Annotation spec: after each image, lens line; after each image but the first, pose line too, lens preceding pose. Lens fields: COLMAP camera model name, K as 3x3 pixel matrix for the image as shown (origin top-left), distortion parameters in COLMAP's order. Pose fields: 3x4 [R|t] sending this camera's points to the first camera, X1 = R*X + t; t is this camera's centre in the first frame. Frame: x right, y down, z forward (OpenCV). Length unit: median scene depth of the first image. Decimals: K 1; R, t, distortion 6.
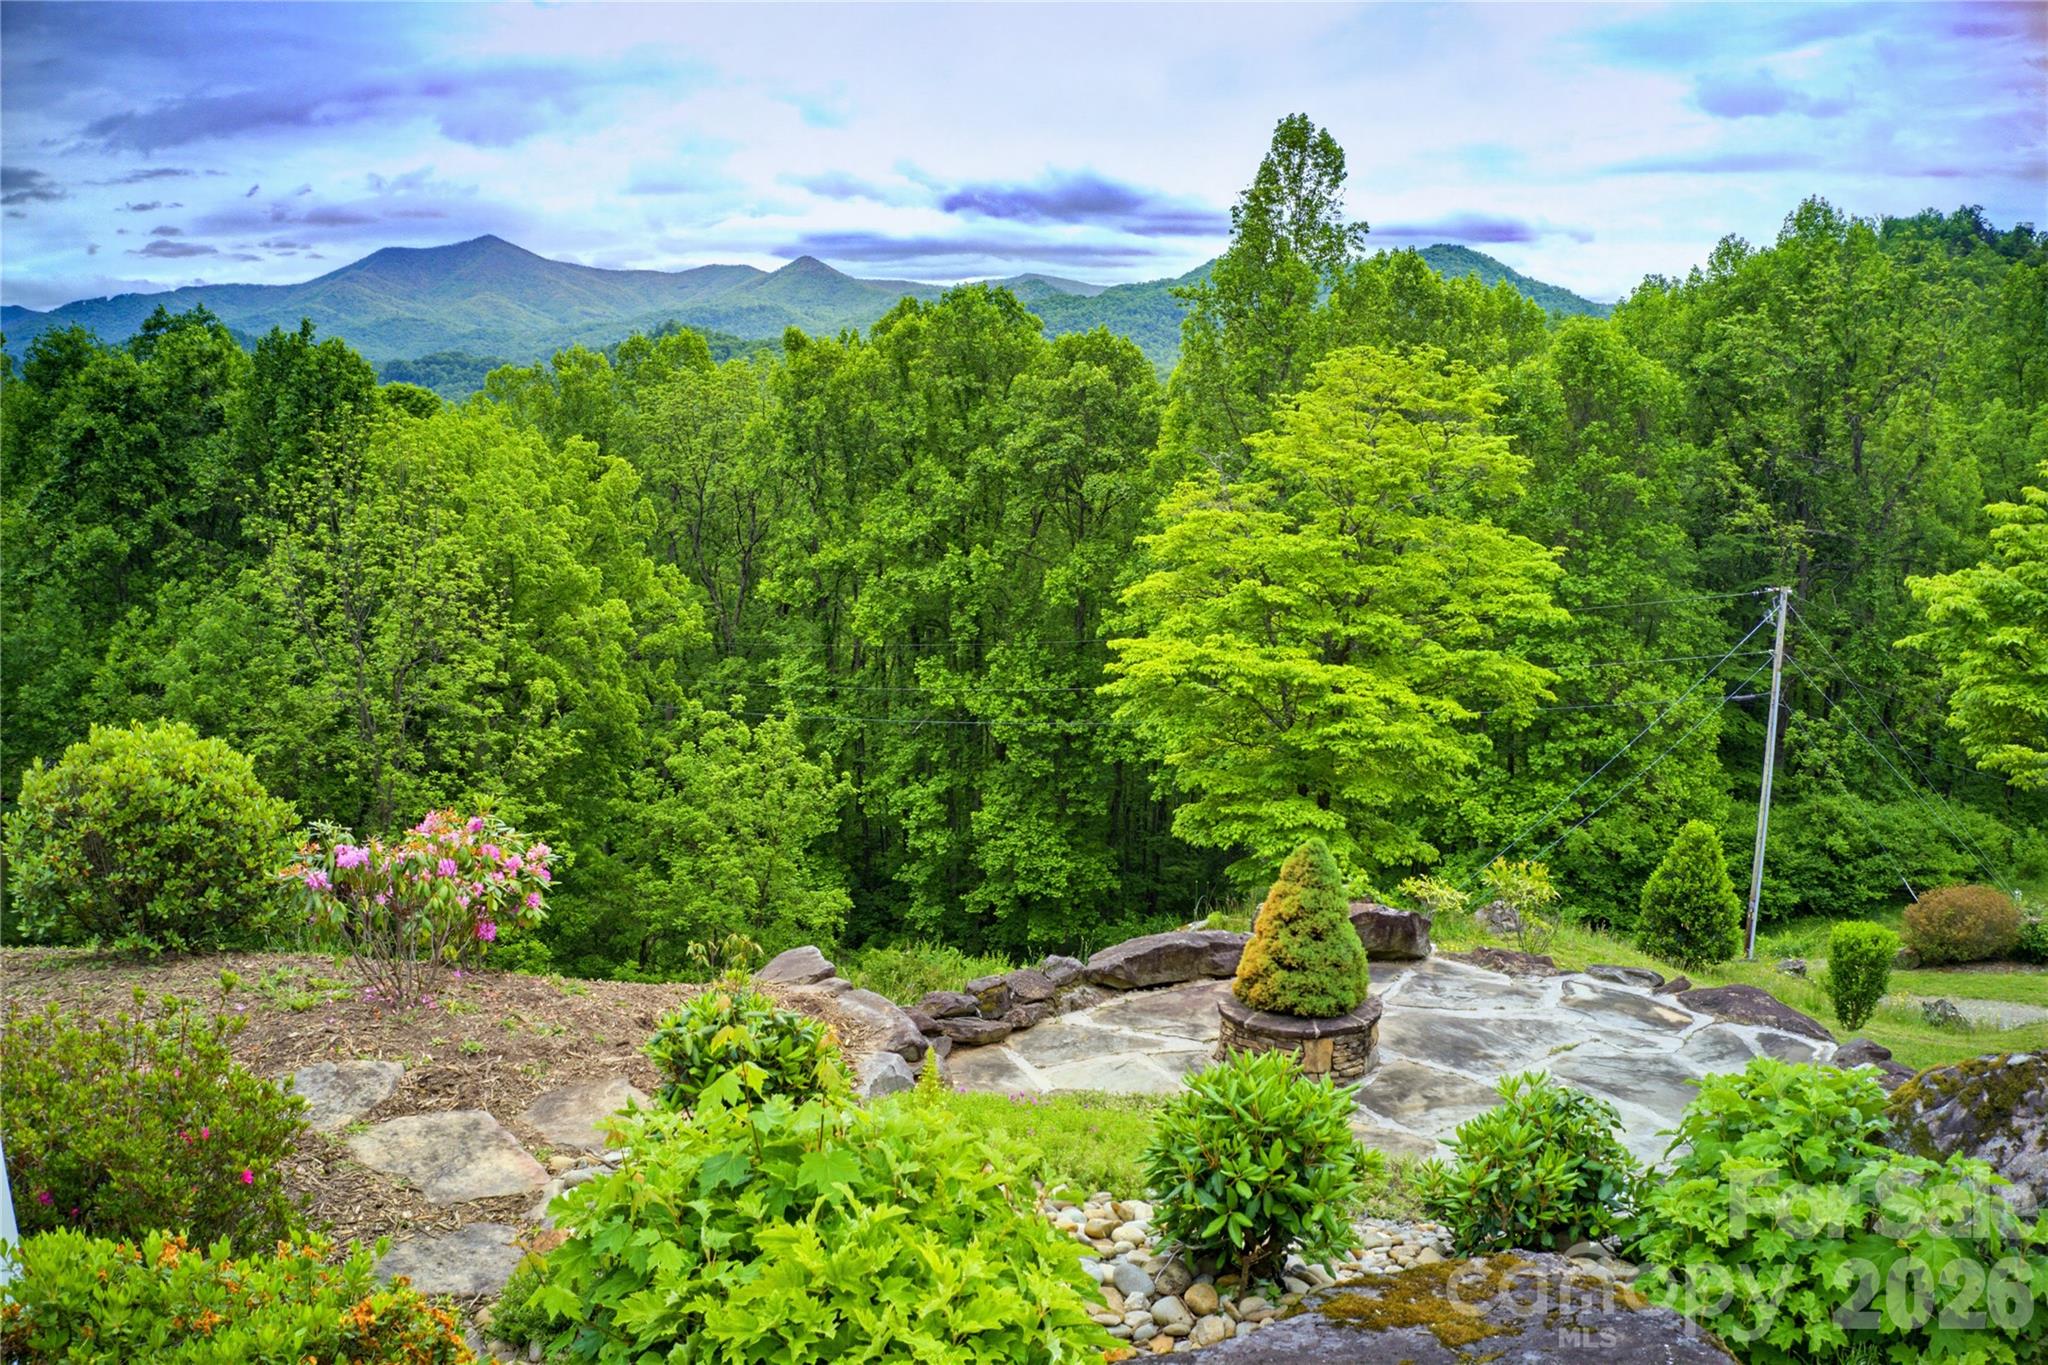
lens RADIAL K [[1600.6, 0, 1024.0], [0, 1600.6, 682.5], [0, 0, 1]] dist [-0.173855, 0.008564]
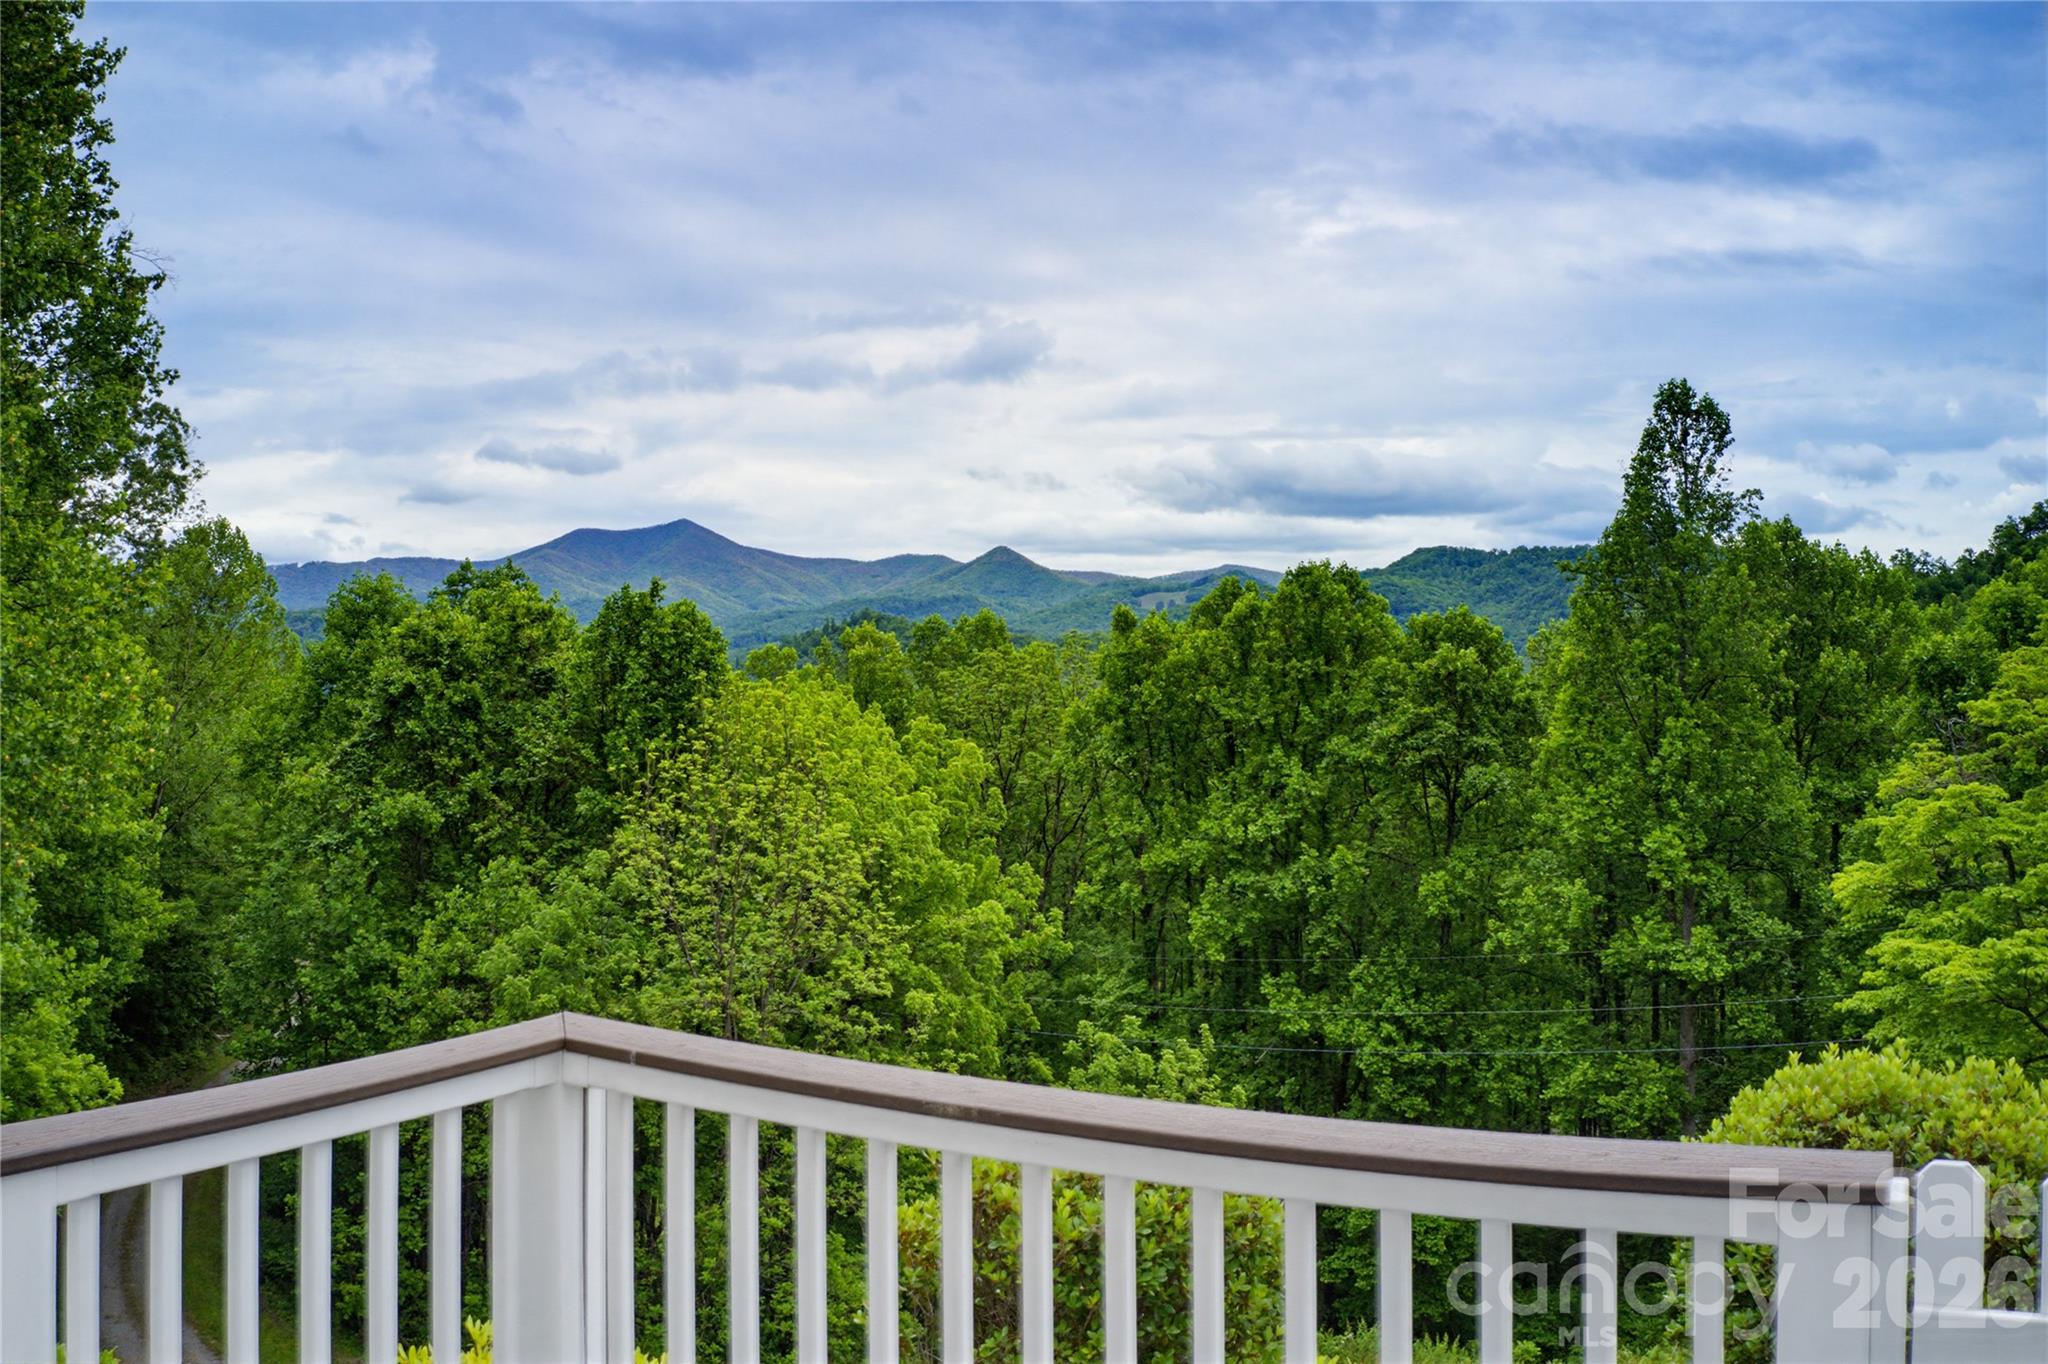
lens RADIAL K [[1672.7, 0, 1016.5], [0, 1672.7, 407.8], [0, 0, 1]] dist [-0.113939, -0.007814]
pose [[0.992756, -0.015801, -0.119105, -0.120709], [-0.025681, 0.940498, -0.338827, 0.001920], [0.117372, 0.339431, 0.933279, 0.037814]]
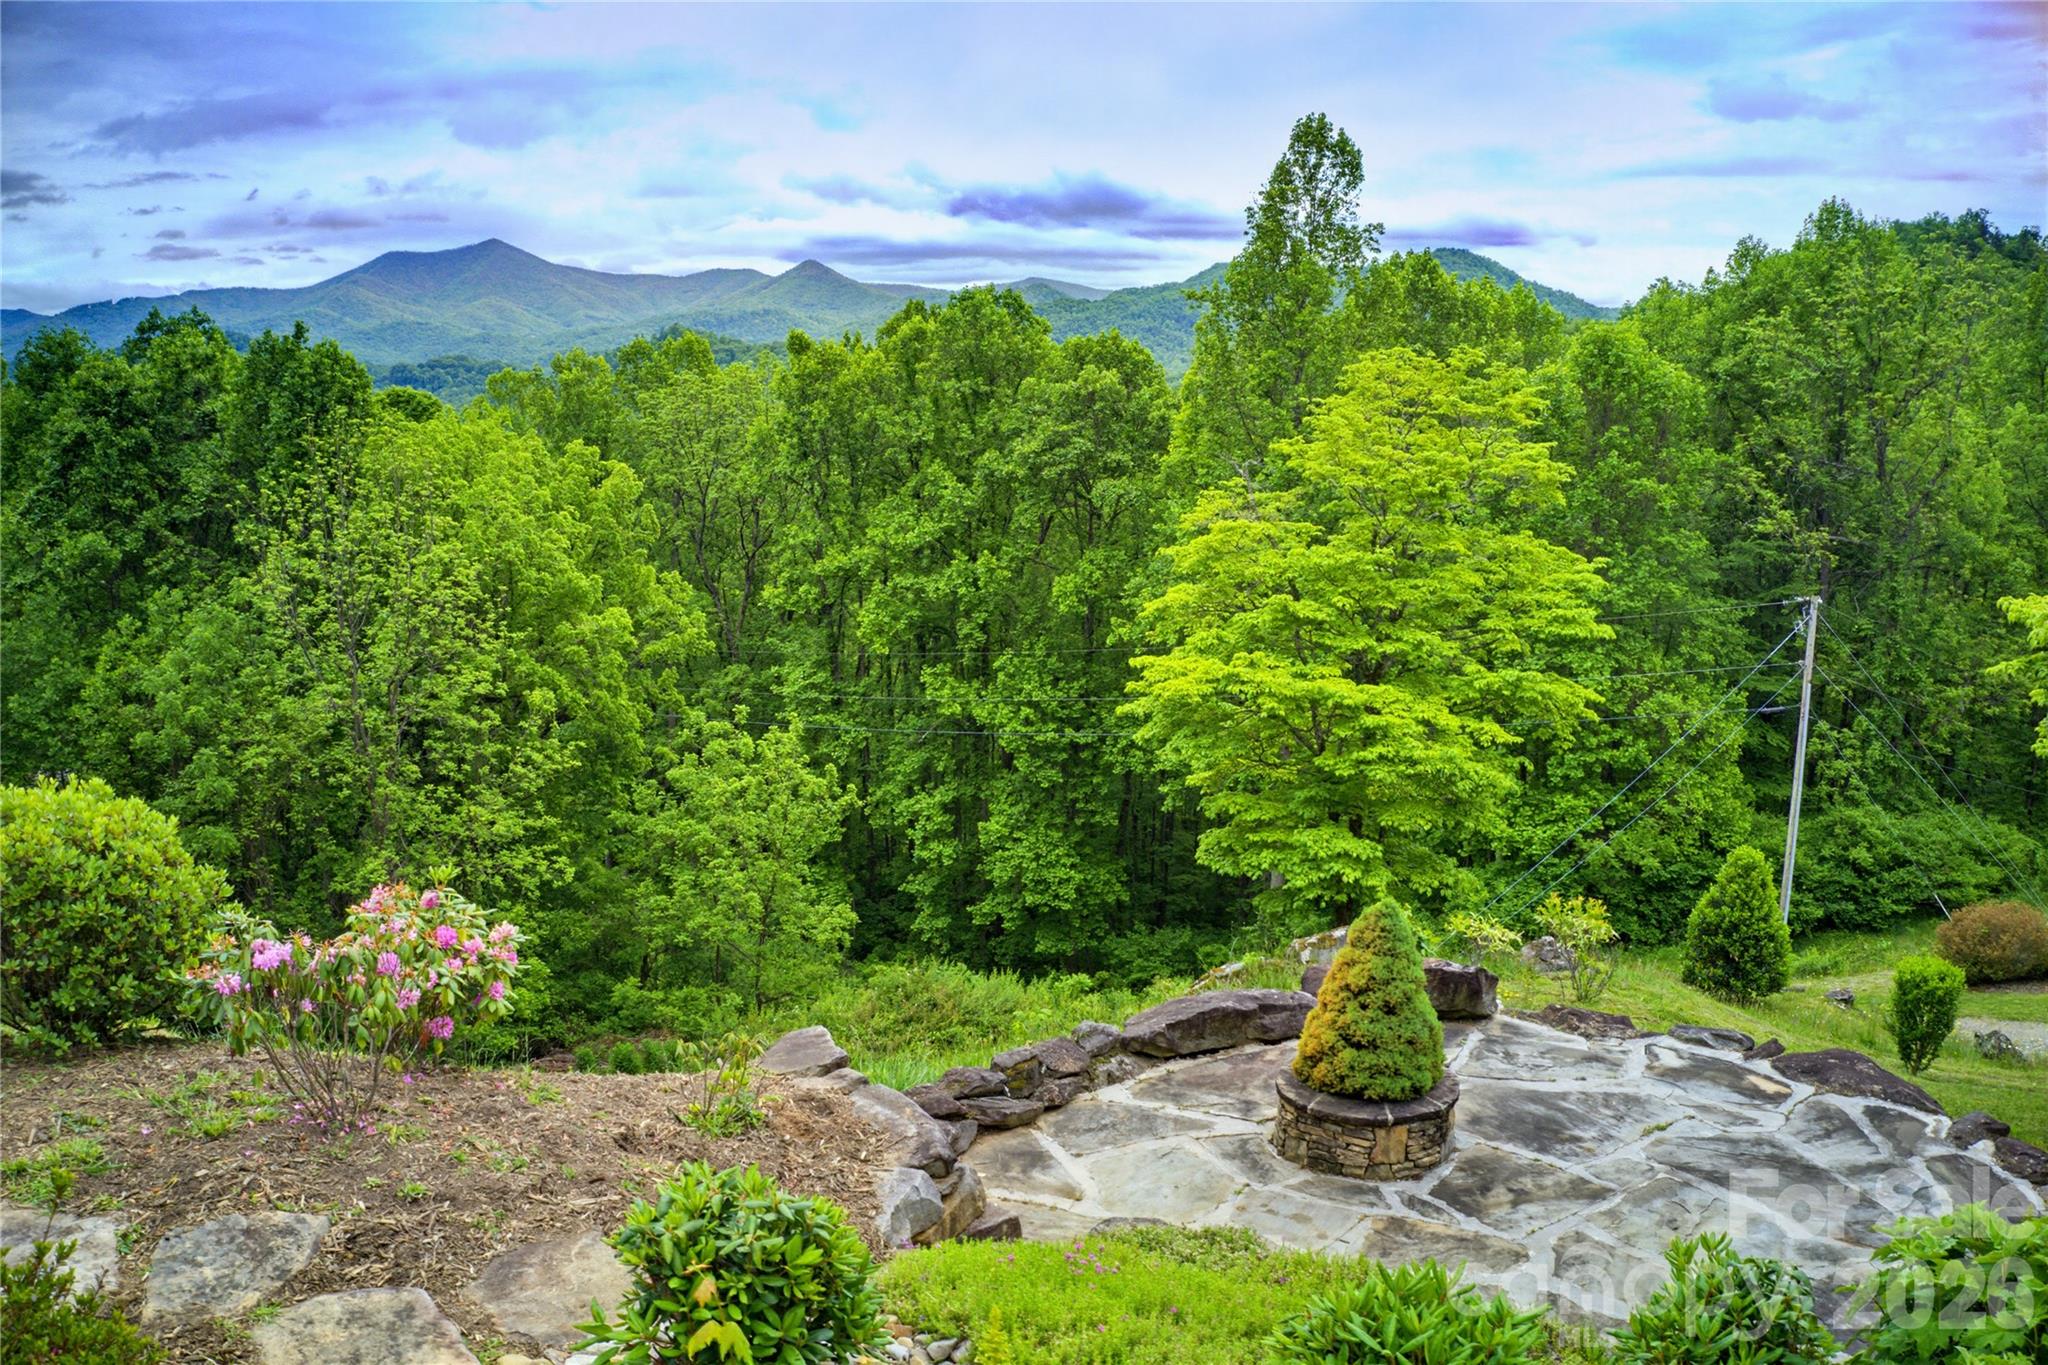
lens RADIAL K [[1600.6, 0, 1024.0], [0, 1600.6, 682.5], [0, 0, 1]] dist [-0.173855, 0.008564]
pose [[0.999997, 0.000393, -0.002616, -0.003104], [-0.000399, 0.999997, -0.002446, -0.003712], [0.002615, 0.002447, 0.999994, 0.020314]]
